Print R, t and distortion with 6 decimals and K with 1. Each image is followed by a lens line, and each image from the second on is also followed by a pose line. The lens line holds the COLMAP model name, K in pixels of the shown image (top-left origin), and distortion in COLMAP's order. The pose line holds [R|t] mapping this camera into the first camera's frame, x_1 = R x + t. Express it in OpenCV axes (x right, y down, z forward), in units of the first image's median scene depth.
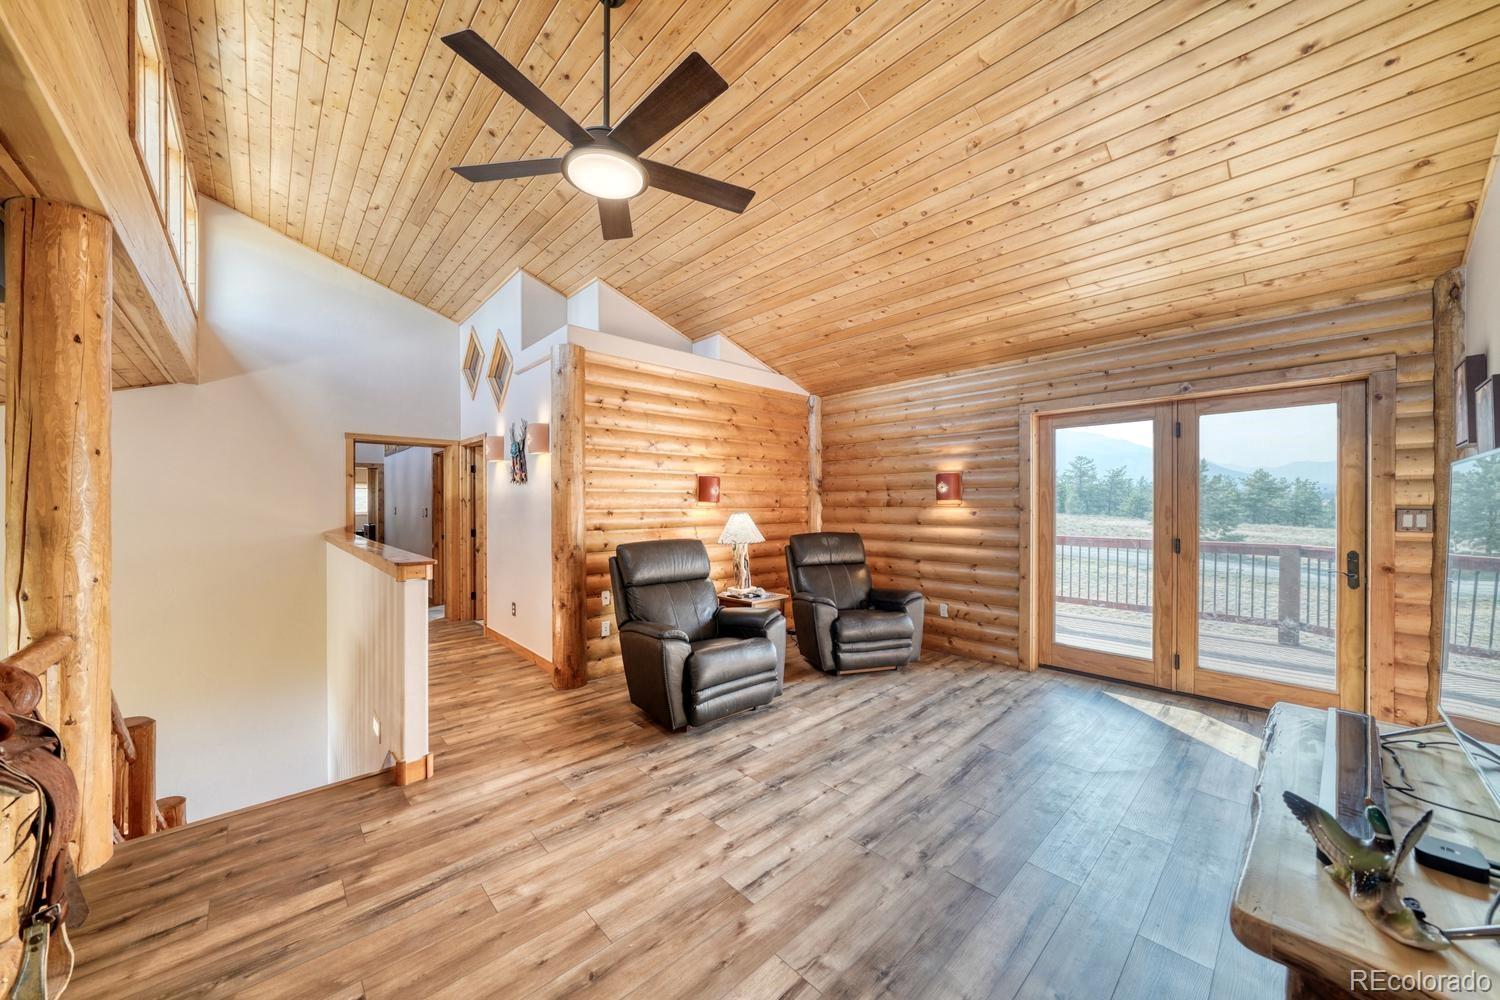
lens RADIAL K [[526.8, 0, 746.8], [0, 526.8, 503.7], [0, 0, 1]] dist [-0.007512, 0.001007]
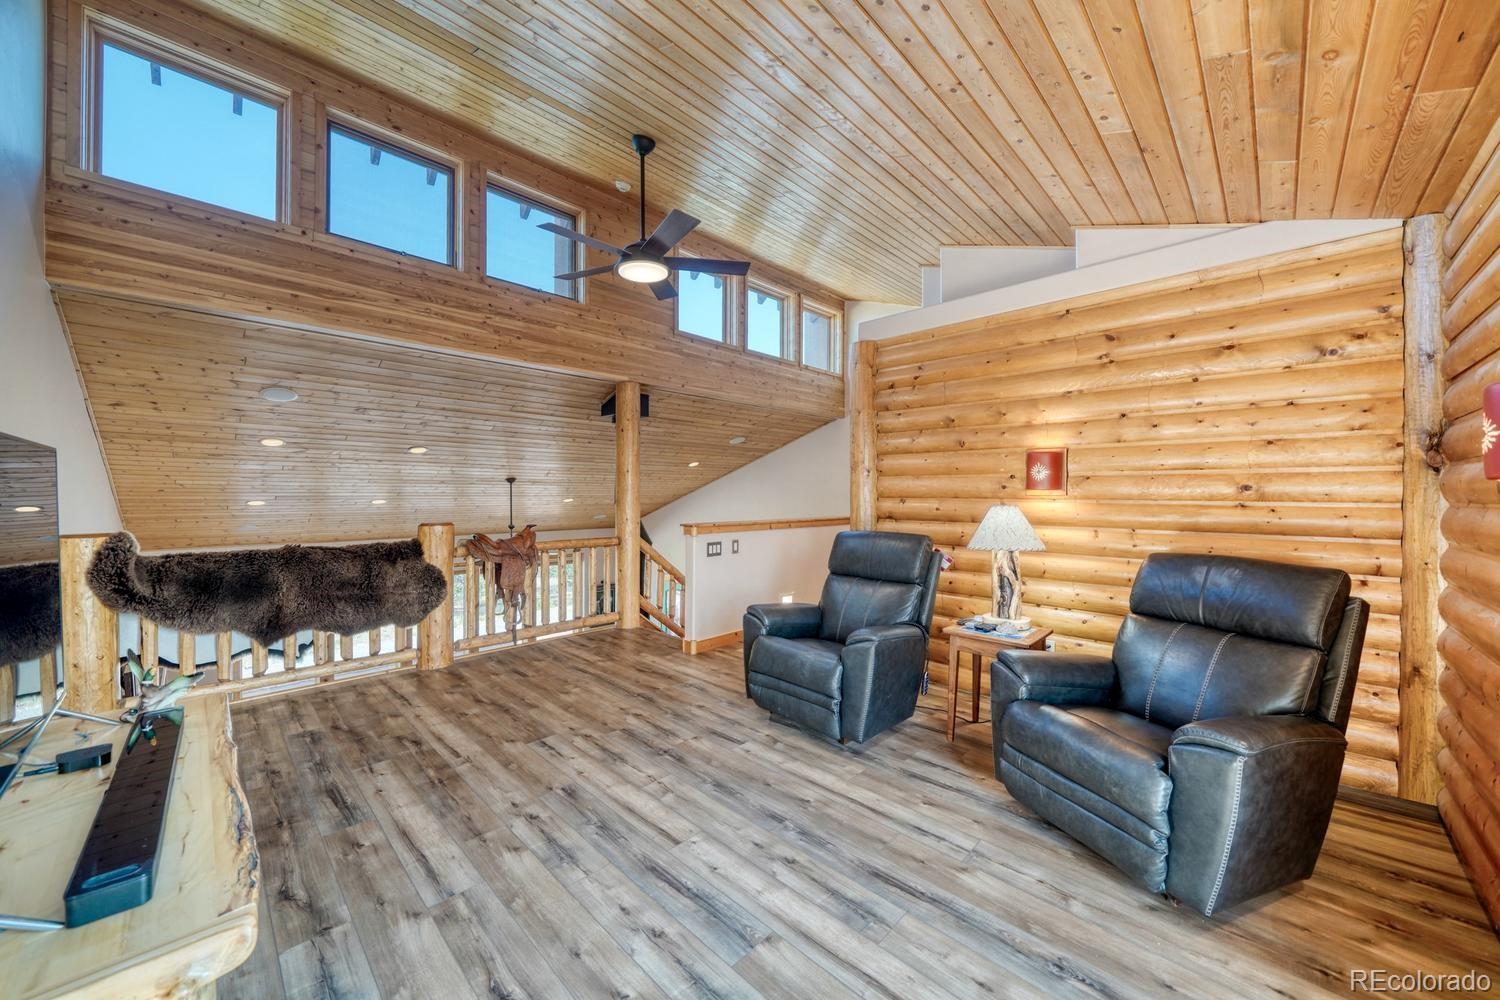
lens RADIAL K [[526.8, 0, 708.4], [0, 526.8, 490.9], [0, 0, 1]] dist [-0.007512, 0.001007]
pose [[0.032635, 0.000341, -0.999467, 1.096613], [-0.005331, 0.999986, 0.000167, 0.001816], [0.999453, 0.005323, 0.032637, 1.019481]]
